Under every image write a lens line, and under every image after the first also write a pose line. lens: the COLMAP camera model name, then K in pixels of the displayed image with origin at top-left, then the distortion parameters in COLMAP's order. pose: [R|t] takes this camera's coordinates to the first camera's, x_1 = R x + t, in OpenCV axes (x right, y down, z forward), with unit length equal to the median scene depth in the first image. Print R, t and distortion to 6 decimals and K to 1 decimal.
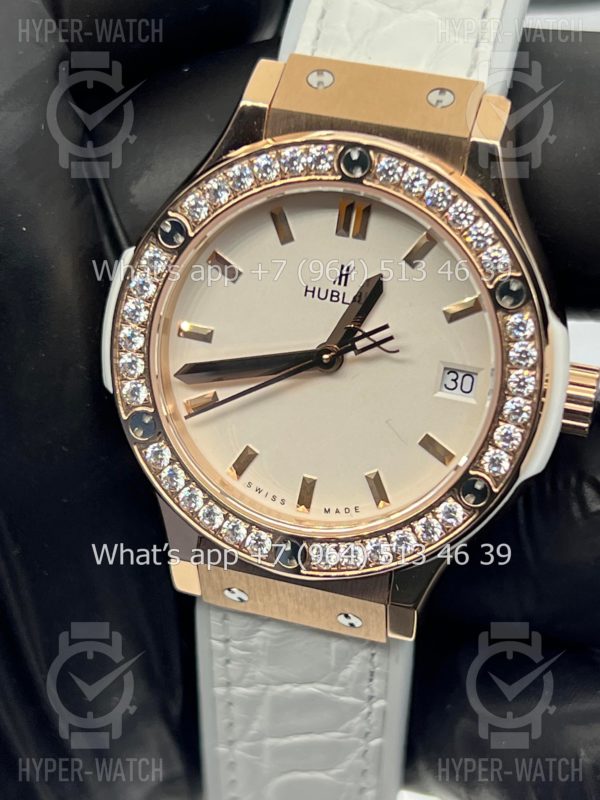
lens RADIAL K [[1935.3, 0, 292.6], [0, 1935.3, 401.2], [0, 0, 1]] dist [0.268742, 0.000000]
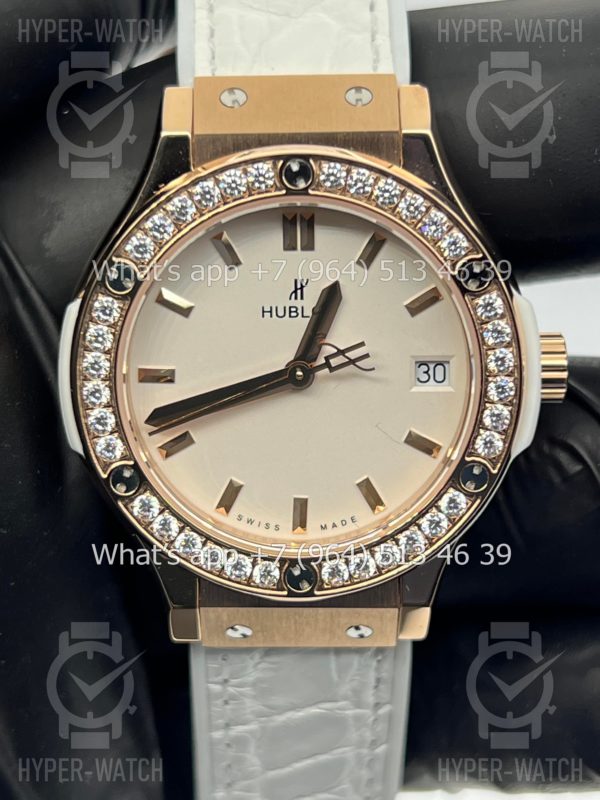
lens RADIAL K [[1935.3, 0, 300.3], [0, 1935.3, 398.7], [0, 0, 1]] dist [0.268742, 0.000000]
pose [[0.961413, -0.193902, 0.195157, -0.175644], [0.194818, 0.980730, 0.014681, -0.024690], [-0.194243, 0.023905, 0.980662, 0.035918]]
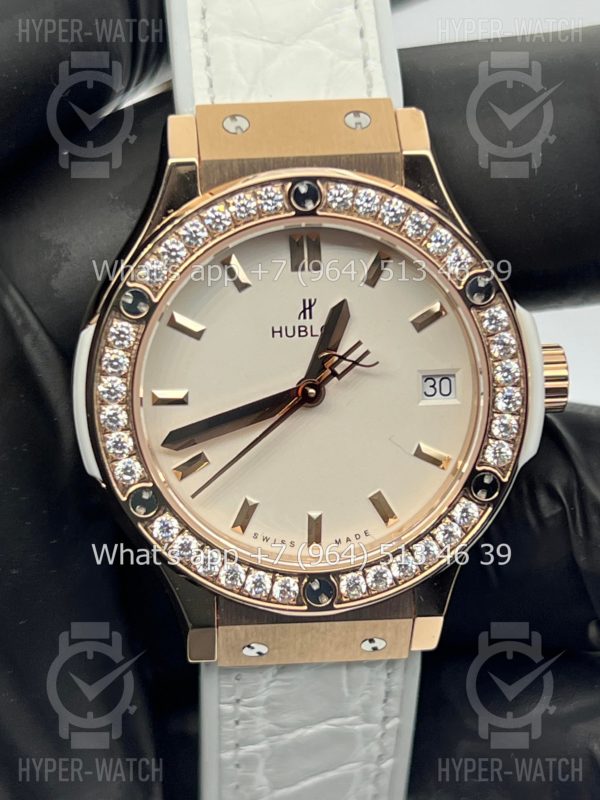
lens RADIAL K [[1935.3, 0, 302.7], [0, 1935.3, 399.7], [0, 0, 1]] dist [0.268742, 0.000000]
pose [[0.936766, -0.221602, 0.270853, -0.258329], [0.229382, 0.973332, 0.003007, -0.022617], [-0.264296, 0.059312, 0.962616, 0.035957]]
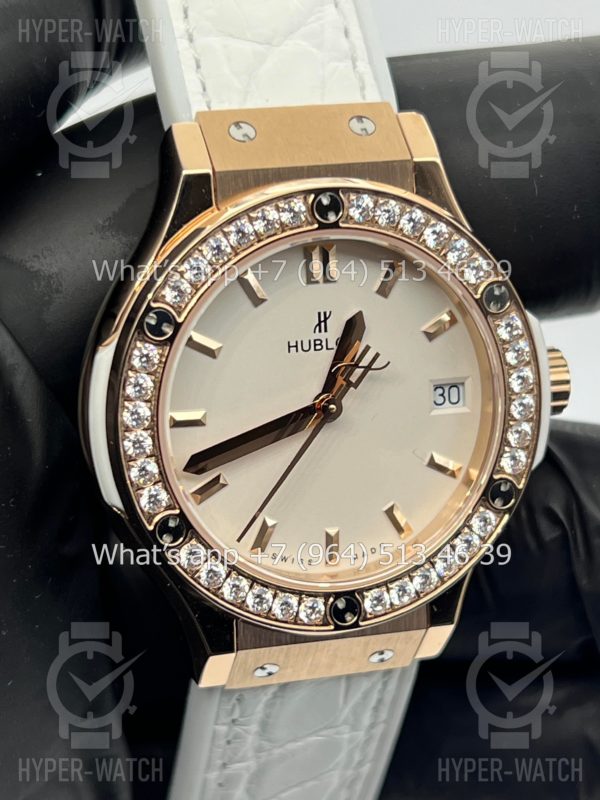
lens RADIAL K [[1935.3, 0, 306.2], [0, 1935.3, 400.5], [0, 0, 1]] dist [0.268742, 0.000000]
pose [[0.846482, -0.268800, 0.459580, -0.440626], [0.253624, 0.962544, 0.095835, -0.122466], [-0.468127, 0.035438, 0.882951, 0.141324]]
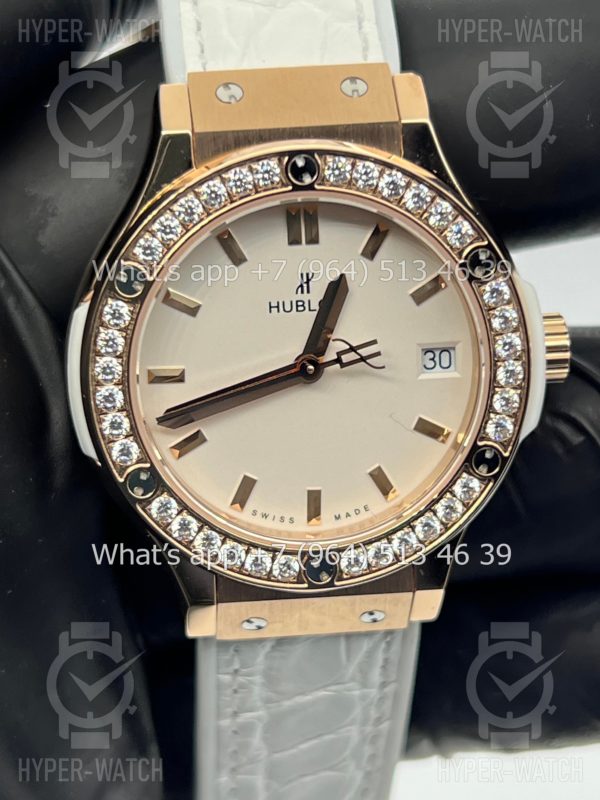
lens RADIAL K [[1935.3, 0, 300.8], [0, 1935.3, 397.7], [0, 0, 1]] dist [0.268742, 0.000000]
pose [[0.928820, -0.249351, 0.274076, -0.260056], [0.238895, 0.968413, 0.071459, -0.079356], [-0.283237, -0.000897, 0.959050, 0.055092]]
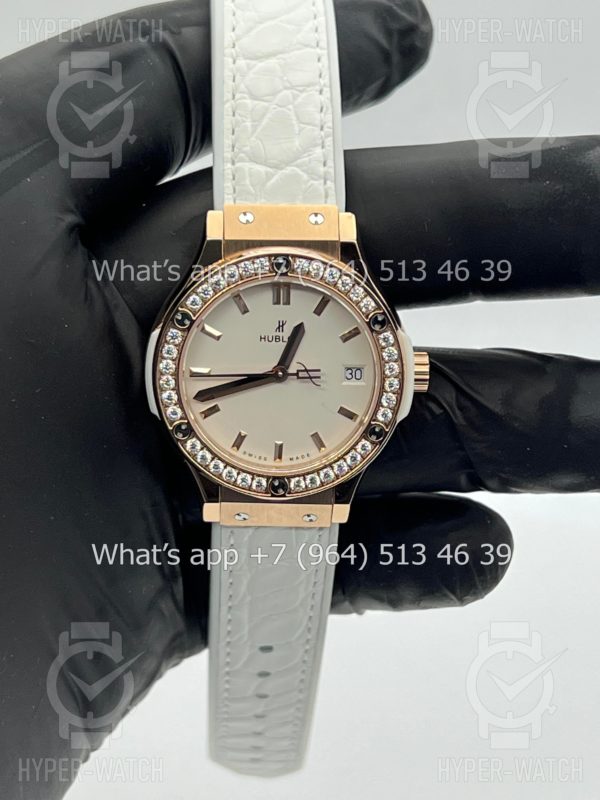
lens RADIAL K [[1935.3, 0, 303.4], [0, 1935.3, 403.4], [0, 0, 1]] dist [0.268742, 0.000000]
pose [[0.957559, -0.183027, 0.222668, -0.358582], [0.172540, 0.982799, 0.065845, -0.108276], [-0.230890, -0.024632, 0.972668, -0.718478]]
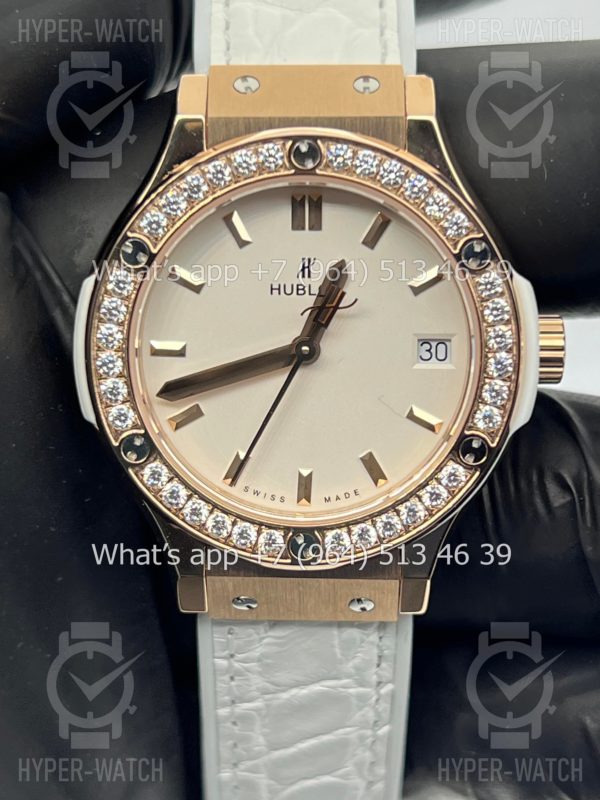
lens RADIAL K [[1935.3, 0, 301.8], [0, 1935.3, 401.4], [0, 0, 1]] dist [0.268742, 0.000000]
pose [[0.966940, -0.171224, 0.188971, -0.180968], [0.181284, 0.982728, -0.037166, 0.041867], [-0.179344, 0.070195, 0.981279, 0.002462]]
